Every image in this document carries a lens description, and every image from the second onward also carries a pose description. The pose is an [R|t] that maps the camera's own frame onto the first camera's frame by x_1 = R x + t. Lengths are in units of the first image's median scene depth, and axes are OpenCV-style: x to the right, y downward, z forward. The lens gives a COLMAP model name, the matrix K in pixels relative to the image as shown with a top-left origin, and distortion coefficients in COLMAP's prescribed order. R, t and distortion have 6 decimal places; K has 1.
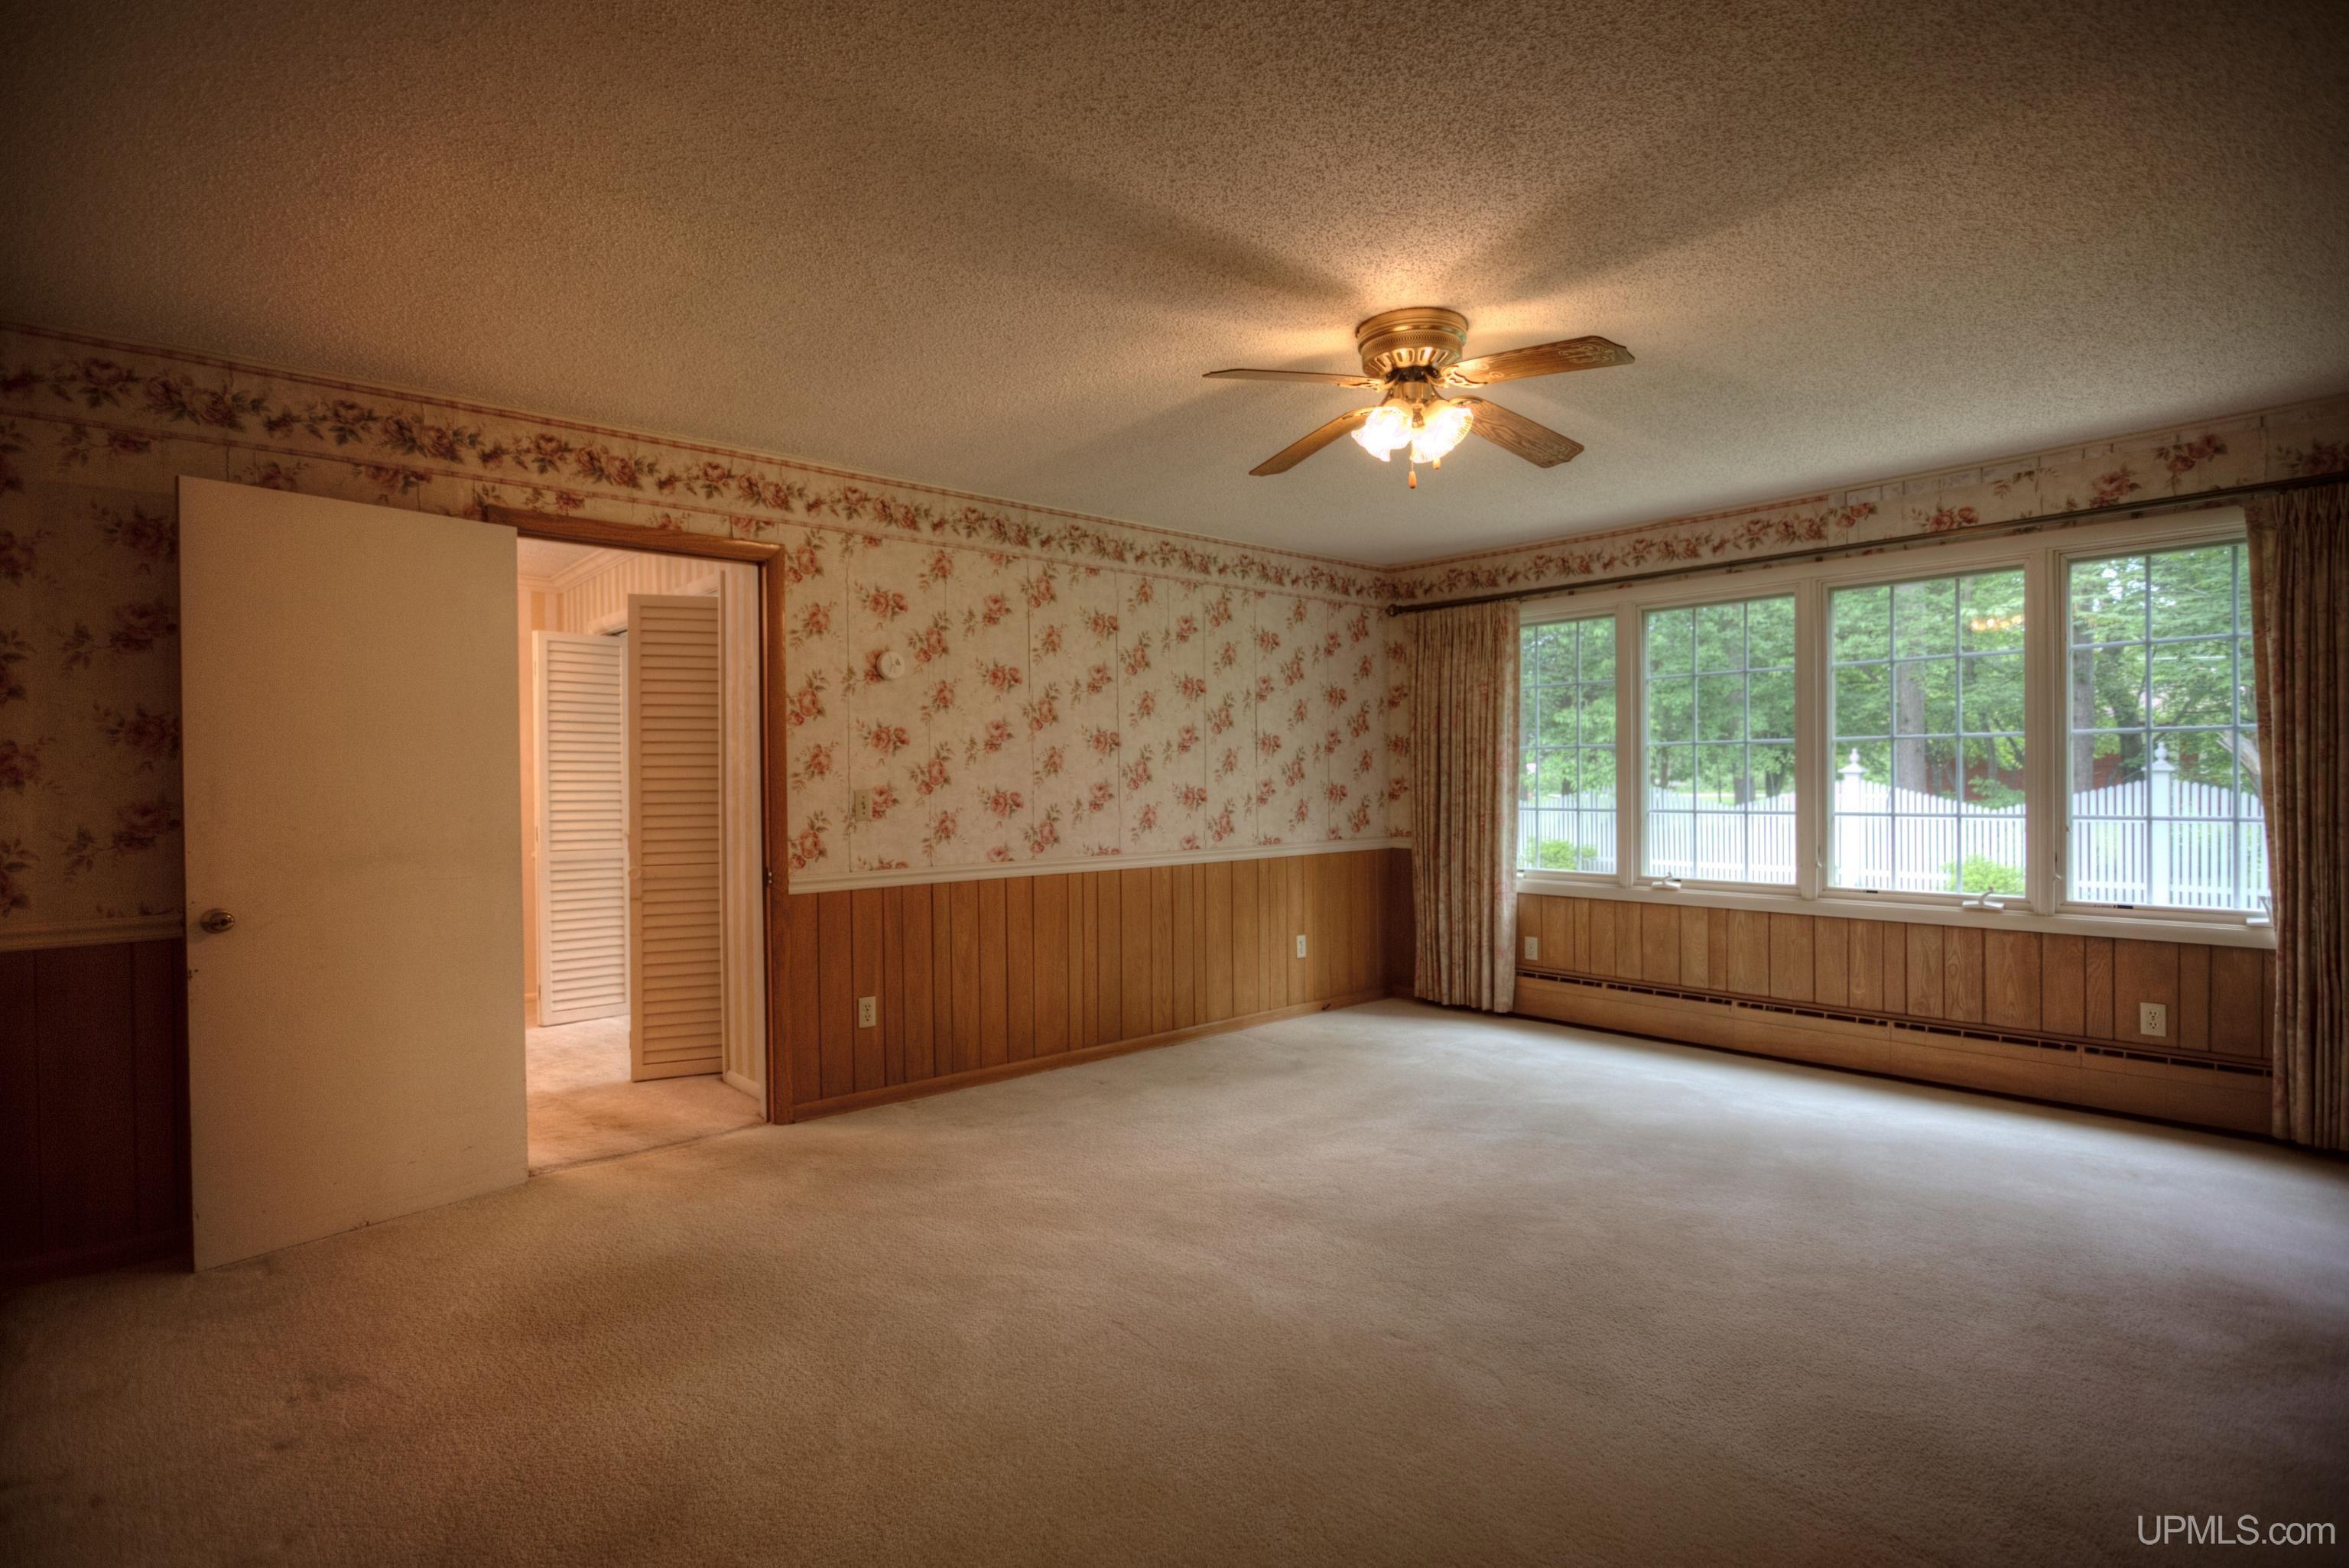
lens RADIAL K [[1251.4, 0, 1174.2], [0, 1251.4, 787.0], [0, 0, 1]] dist [-0.009604, 0.000910]
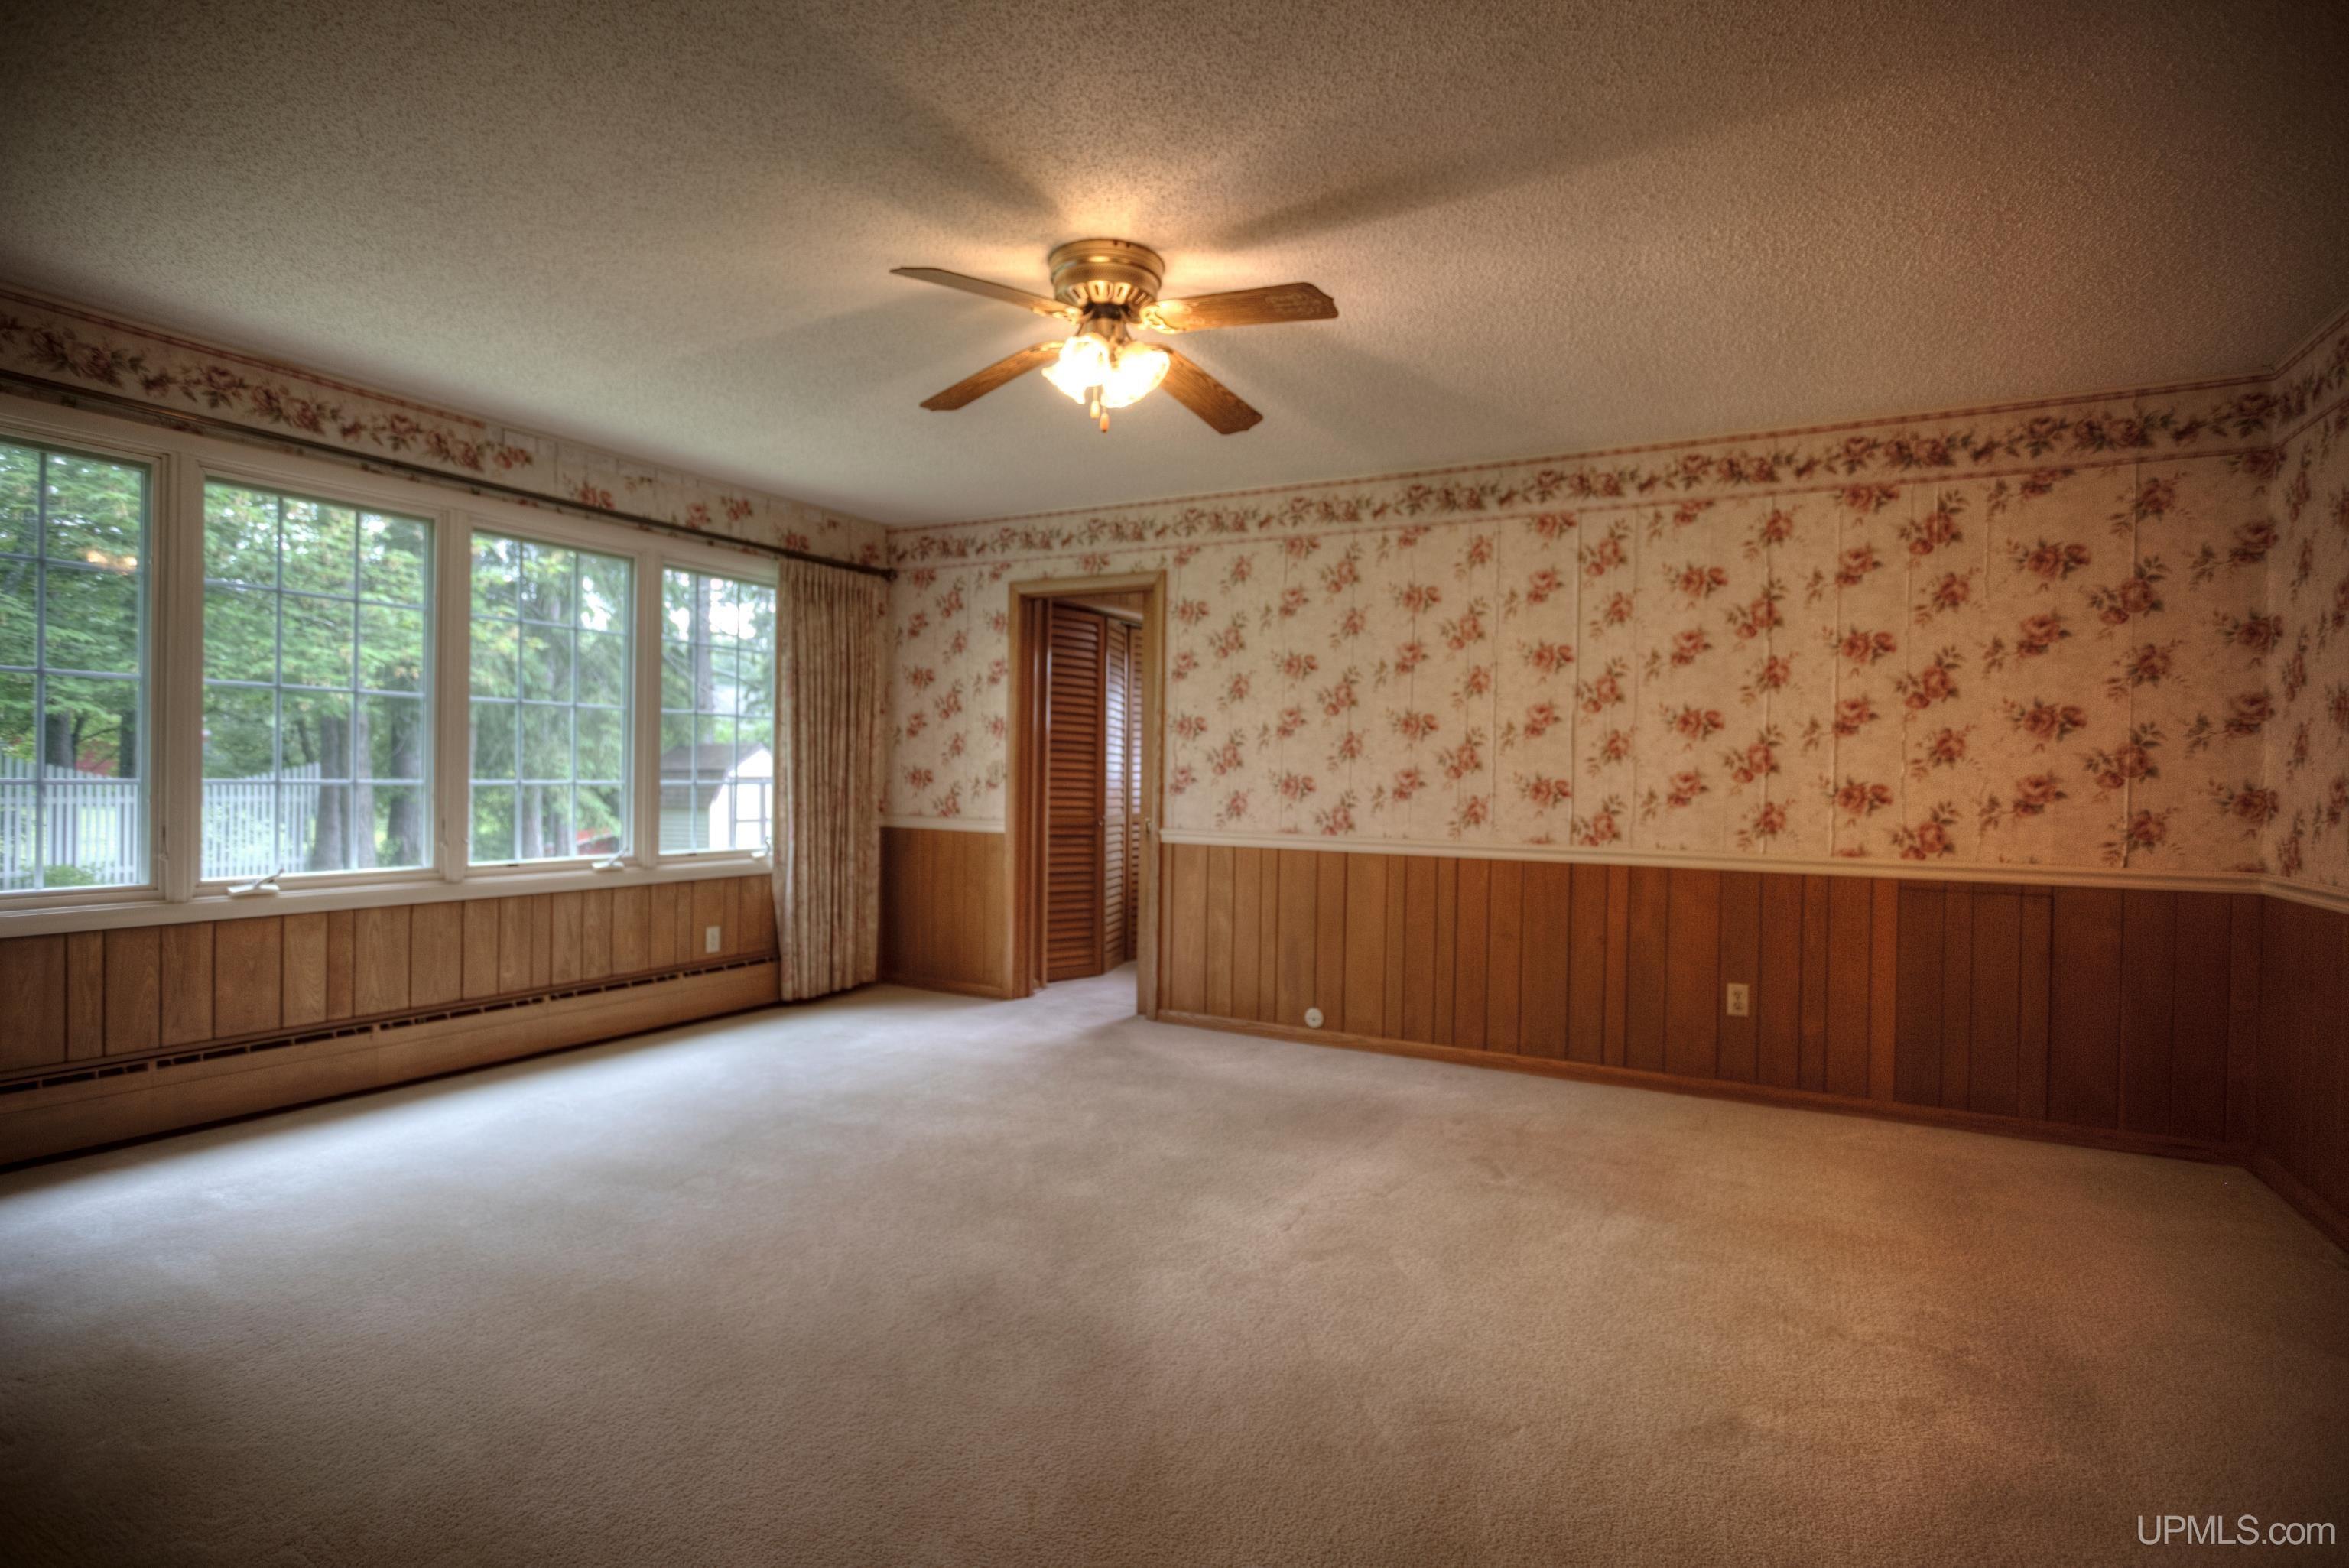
lens RADIAL K [[1251.4, 0, 1174.2], [0, 1251.4, 787.0], [0, 0, 1]] dist [-0.009604, 0.000910]
pose [[-0.409476, -0.016928, 0.912164, -0.515474], [-0.018441, 0.999777, 0.010276, 0.006521], [-0.912135, -0.012613, -0.409697, 0.967380]]
